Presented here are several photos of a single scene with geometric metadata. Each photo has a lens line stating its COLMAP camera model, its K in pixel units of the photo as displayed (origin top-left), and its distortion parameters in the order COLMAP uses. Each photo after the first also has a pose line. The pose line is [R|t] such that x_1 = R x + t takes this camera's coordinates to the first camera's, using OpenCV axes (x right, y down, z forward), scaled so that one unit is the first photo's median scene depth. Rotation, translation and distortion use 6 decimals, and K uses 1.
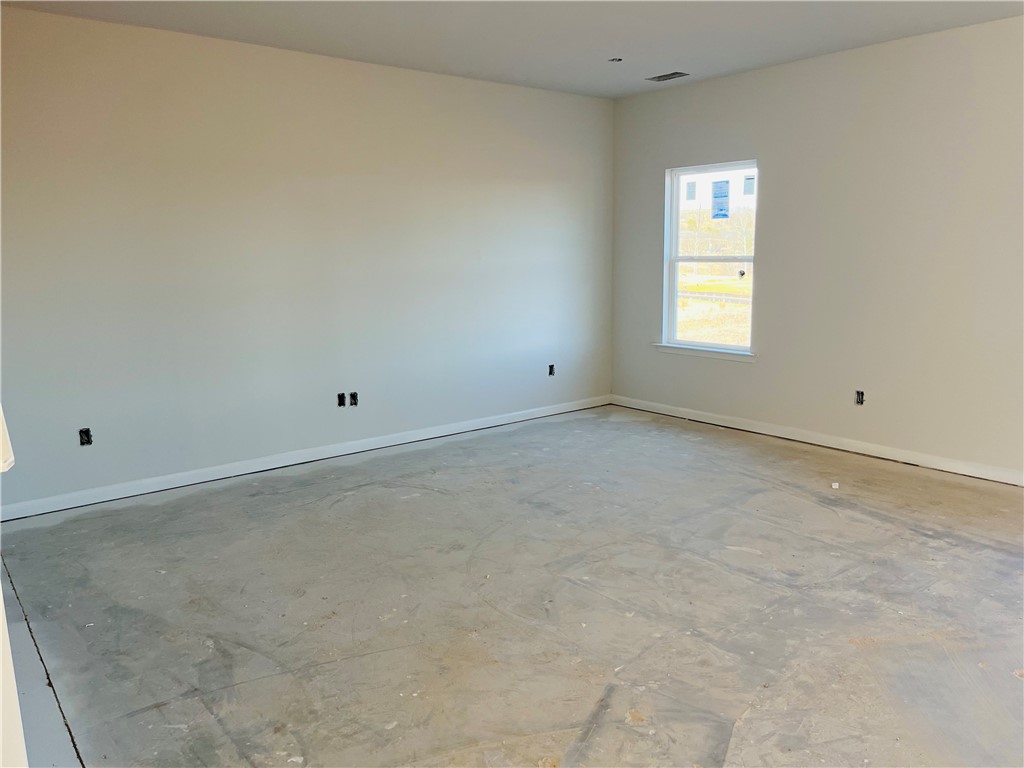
lens RADIAL K [[766.6, 0, 512.0], [0, 766.6, 384.0], [0, 0, 1]] dist [0.044063, -0.052448]
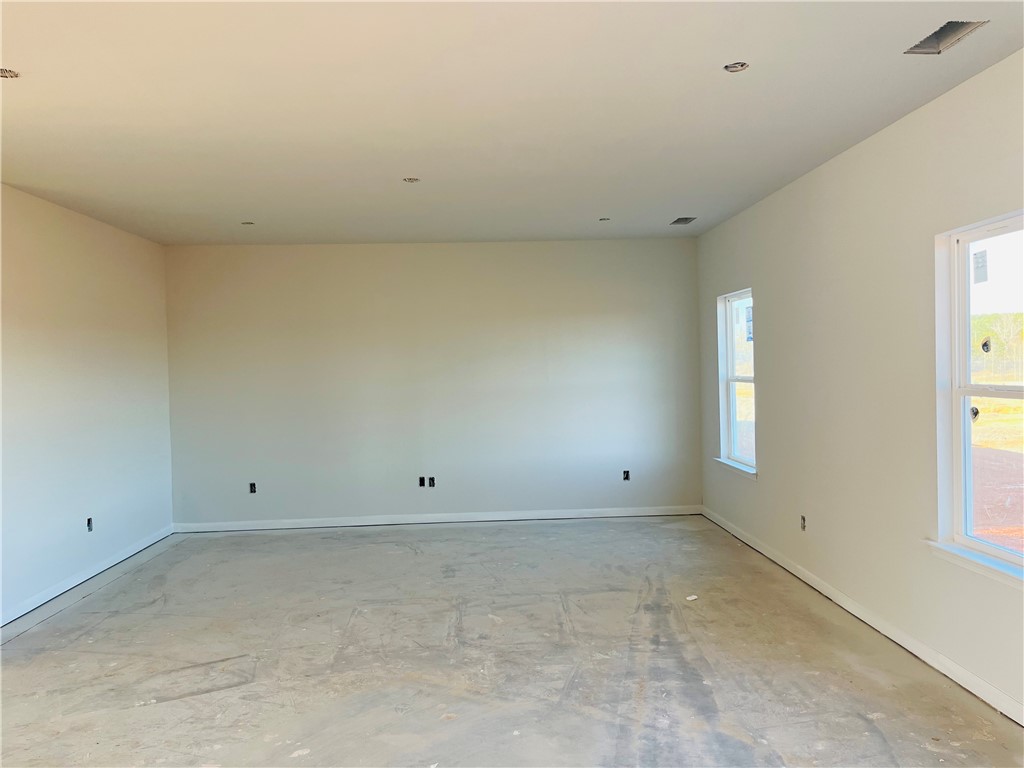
lens RADIAL K [[766.6, 0, 512.0], [0, 766.6, 384.0], [0, 0, 1]] dist [0.044063, -0.052448]
pose [[0.809560, 0.007628, -0.586988, 1.024722], [-0.088516, 0.990069, -0.109214, -0.023941], [0.580326, 0.140373, 0.802195, -0.024332]]
